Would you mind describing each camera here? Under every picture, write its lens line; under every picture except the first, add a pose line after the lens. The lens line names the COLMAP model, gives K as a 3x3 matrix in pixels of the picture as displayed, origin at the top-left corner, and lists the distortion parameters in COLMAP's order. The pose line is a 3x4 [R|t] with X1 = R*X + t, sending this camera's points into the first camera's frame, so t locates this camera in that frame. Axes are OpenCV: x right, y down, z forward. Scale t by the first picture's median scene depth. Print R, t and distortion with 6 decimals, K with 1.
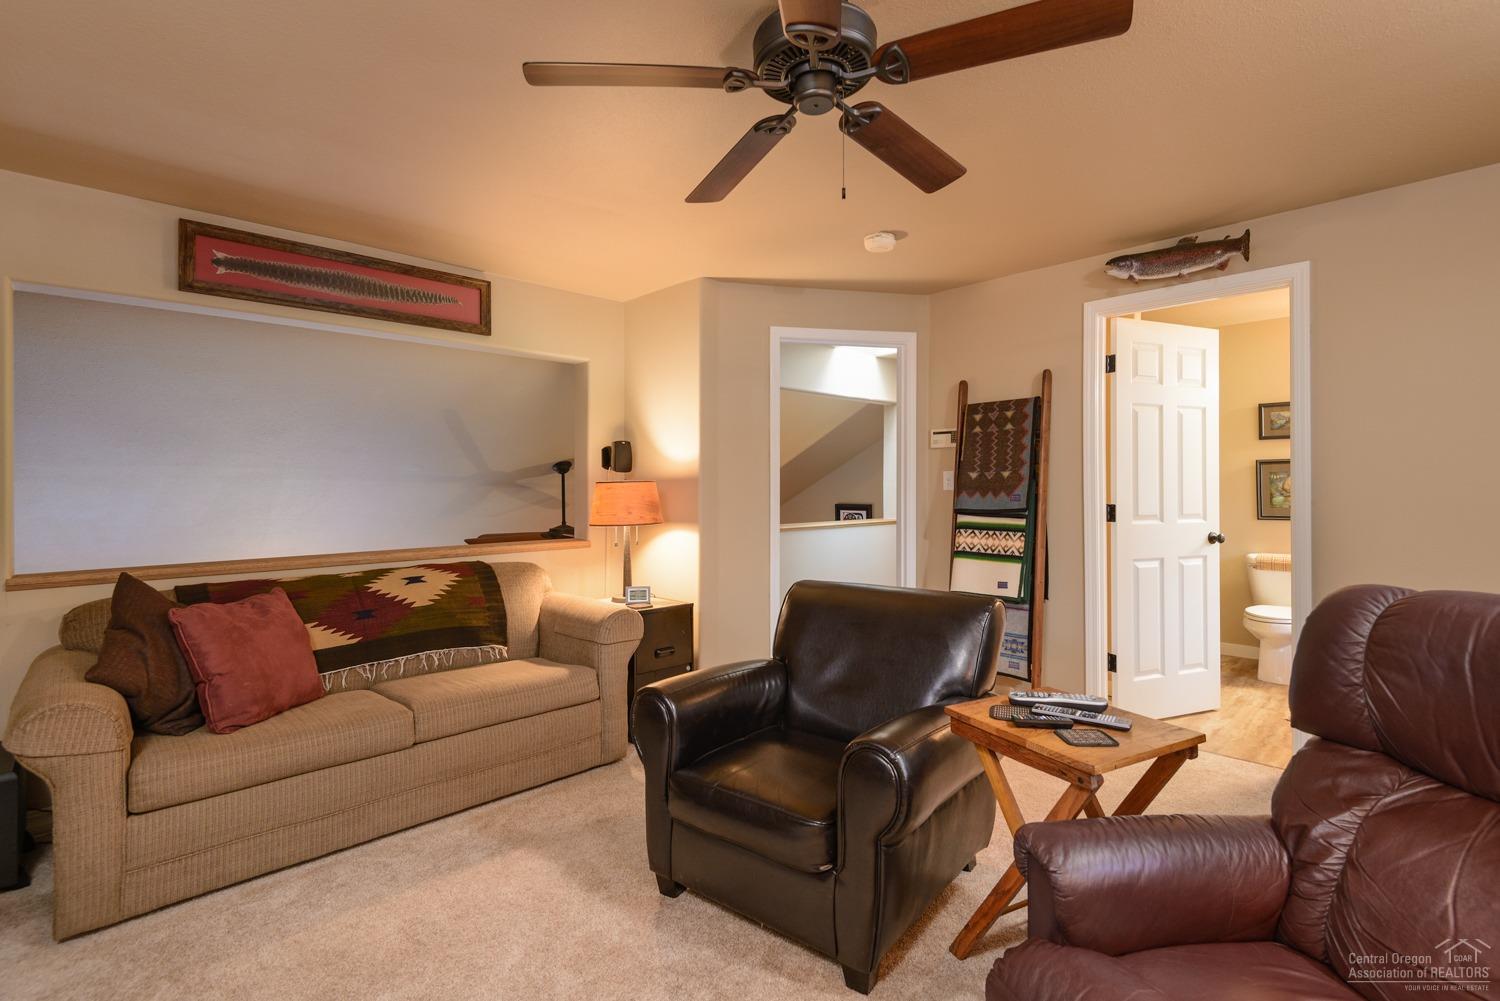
lens RADIAL K [[745.8, 0, 749.2], [0, 745.8, 470.9], [0, 0, 1]] dist [-0.000630, -0.000222]
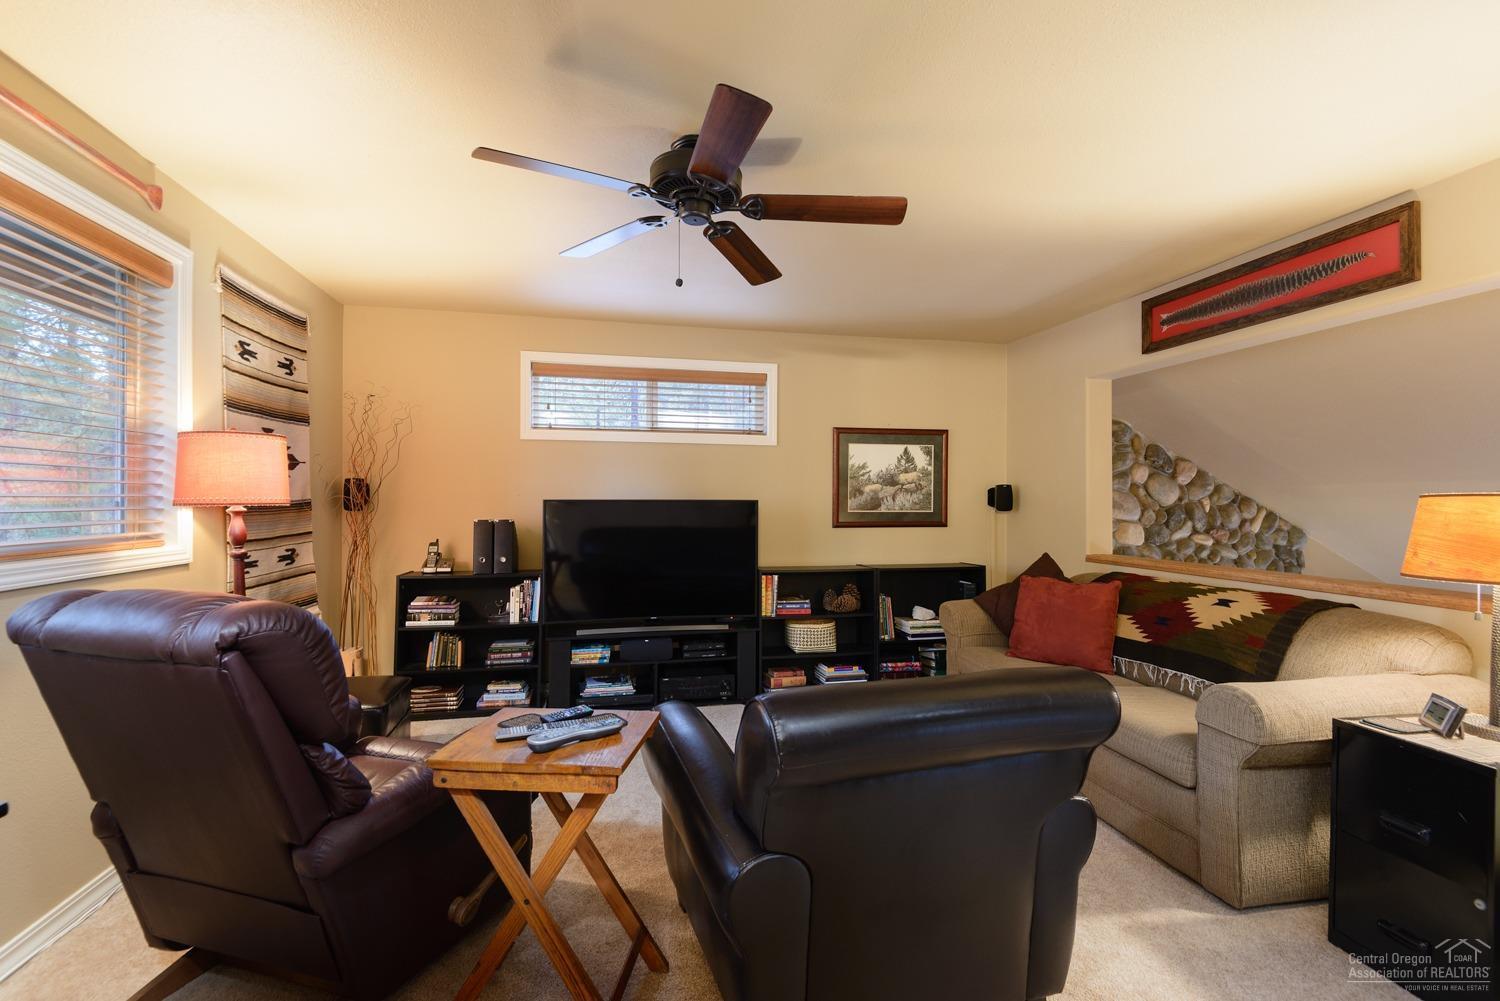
lens RADIAL K [[714.2, 0, 752.7], [0, 714.2, 496.9], [0, 0, 1]] dist [0.002272, 0.000119]
pose [[-0.584154, 0.002524, -0.811639, 0.695439], [0.011038, 0.999927, -0.004835, 0.013056], [0.811568, -0.011783, -0.584140, 1.180292]]
